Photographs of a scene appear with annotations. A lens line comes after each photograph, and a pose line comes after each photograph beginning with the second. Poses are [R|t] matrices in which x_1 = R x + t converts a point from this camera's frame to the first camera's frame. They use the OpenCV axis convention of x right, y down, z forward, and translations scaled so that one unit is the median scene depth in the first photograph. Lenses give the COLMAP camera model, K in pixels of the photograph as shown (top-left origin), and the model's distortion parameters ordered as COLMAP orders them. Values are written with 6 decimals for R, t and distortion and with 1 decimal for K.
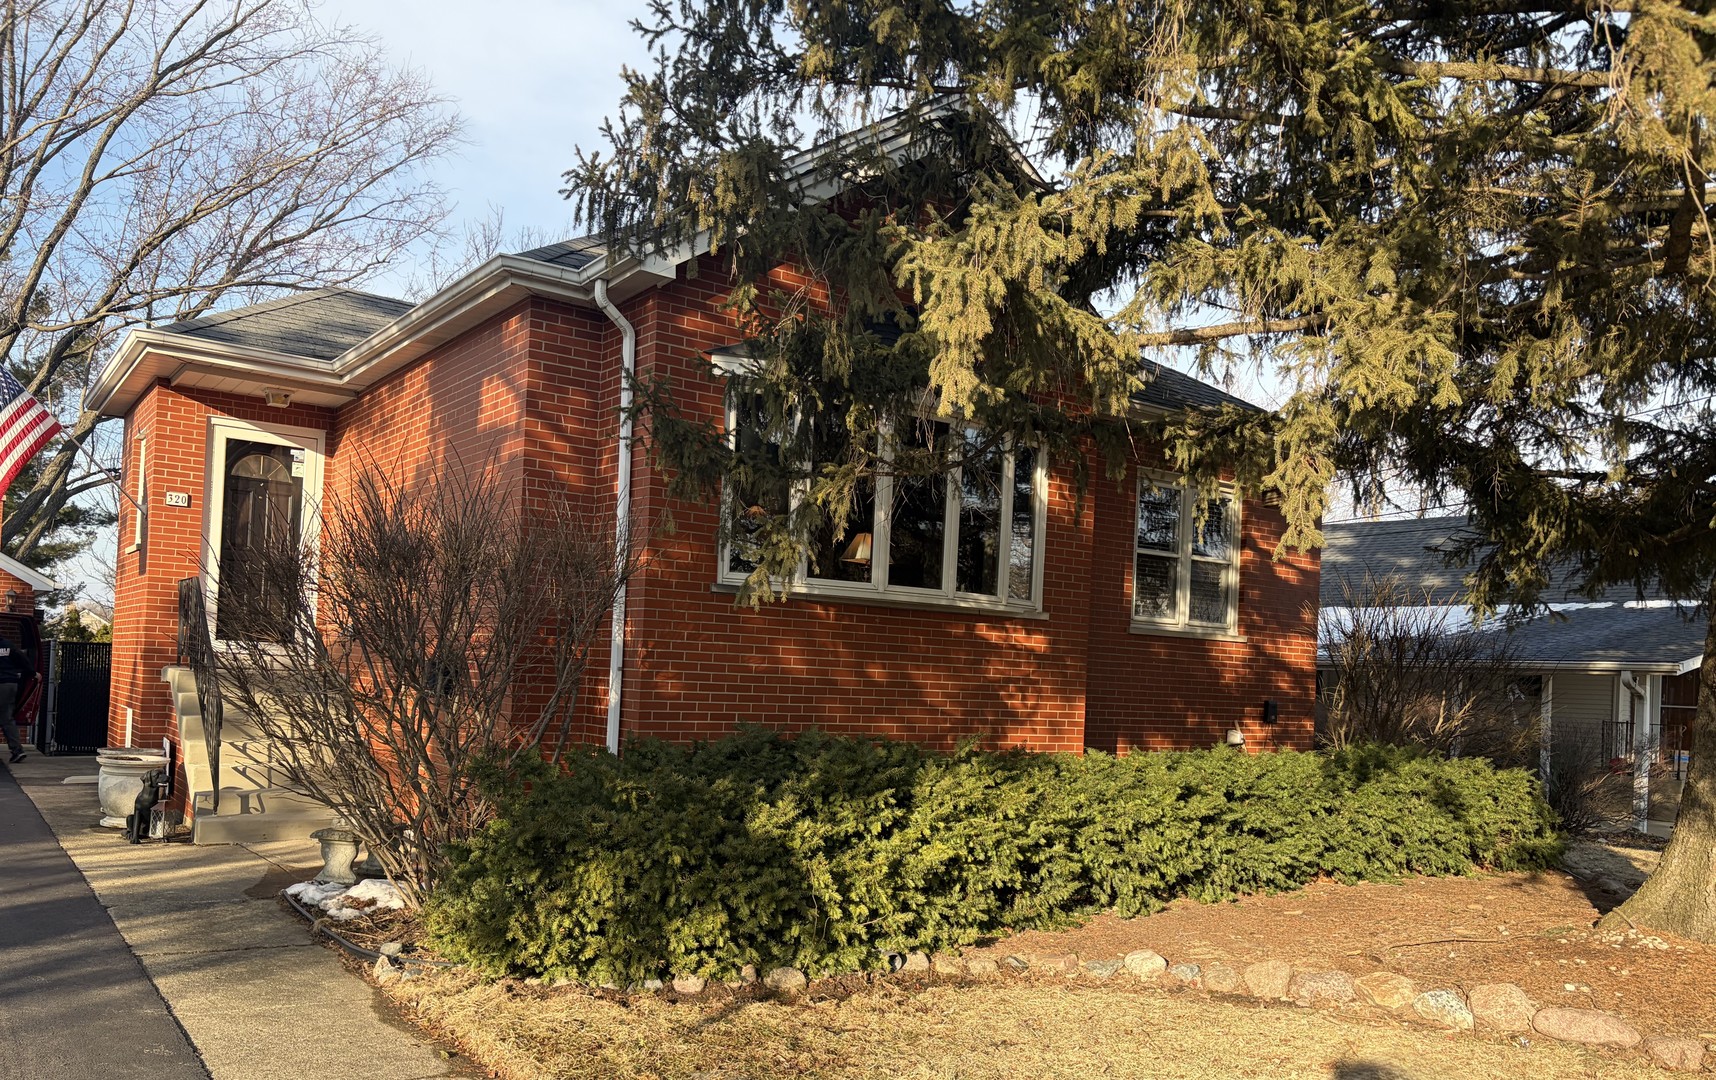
lens RADIAL K [[1276.5, 0, 858.0], [0, 1276.5, 540.0], [0, 0, 1]] dist [0.028910, -0.002599]
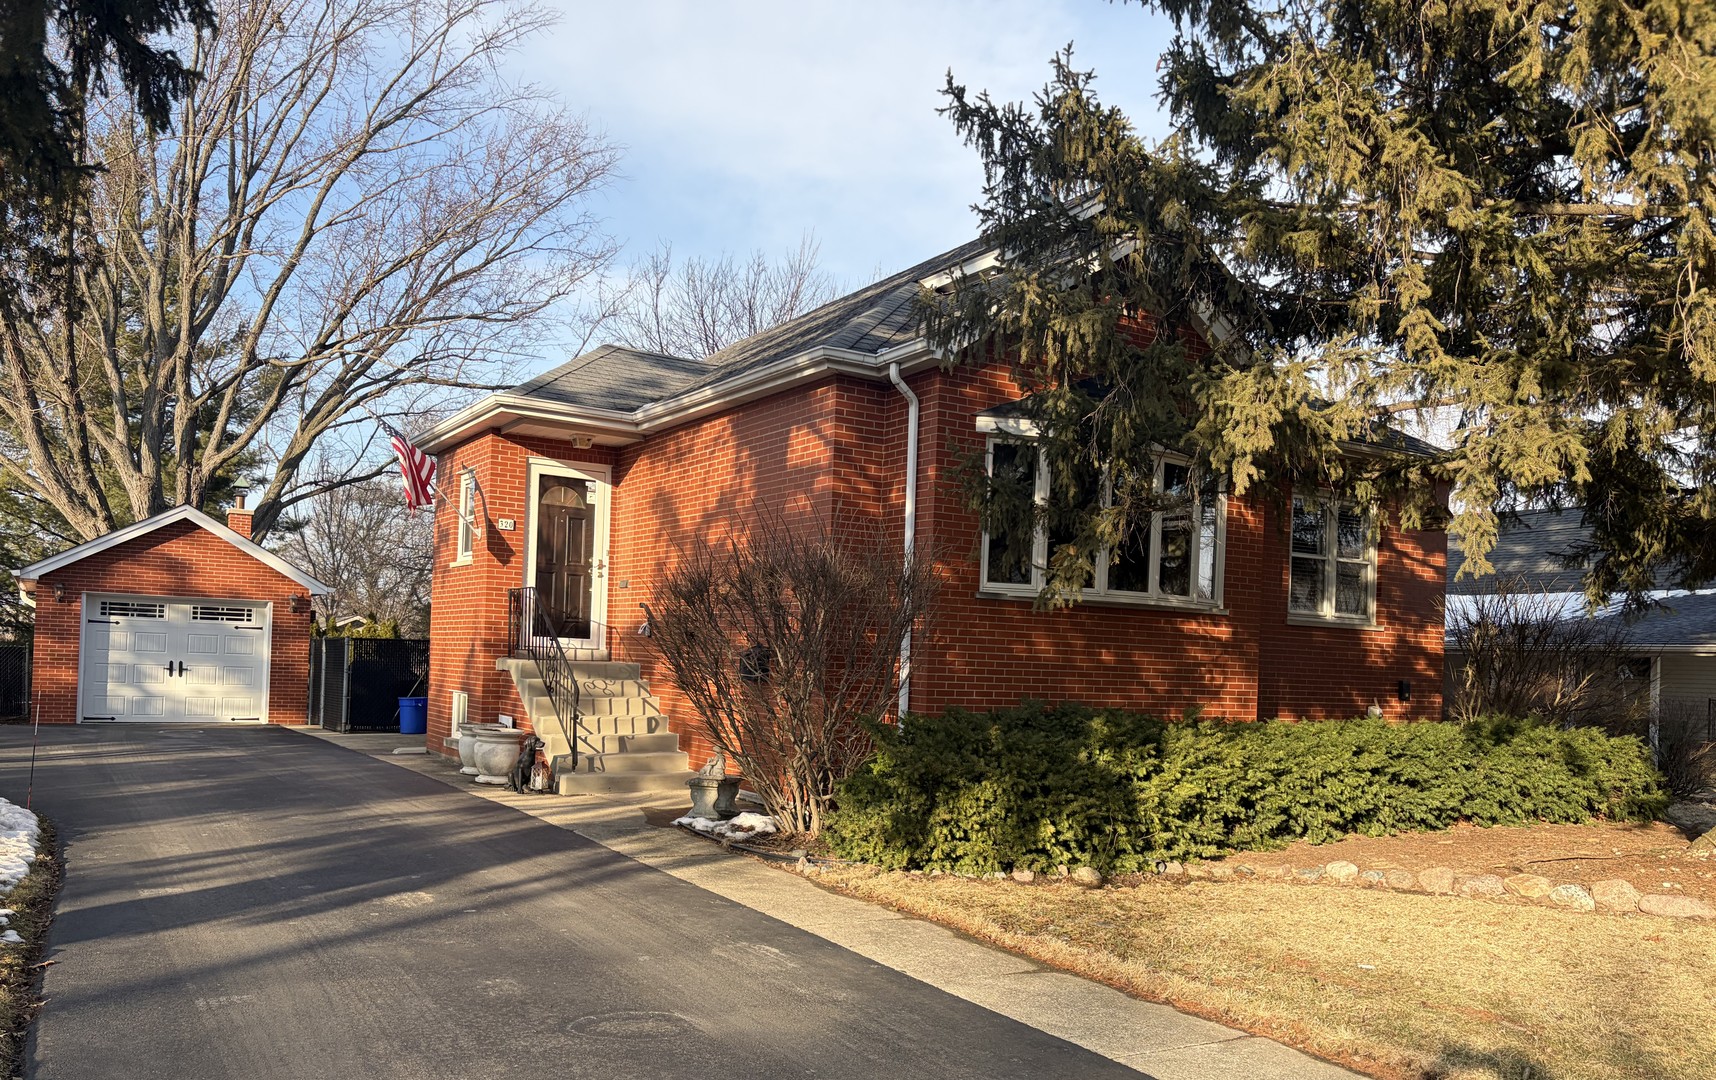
lens RADIAL K [[1259.0, 0, 854.5], [0, 1259.0, 552.4], [0, 0, 1]] dist [0.069112, -0.061881]
pose [[0.997404, -0.014632, -0.070507, -0.141947], [0.016109, 0.999661, 0.020436, -0.032736], [0.070184, -0.021519, 0.997302, -0.280945]]
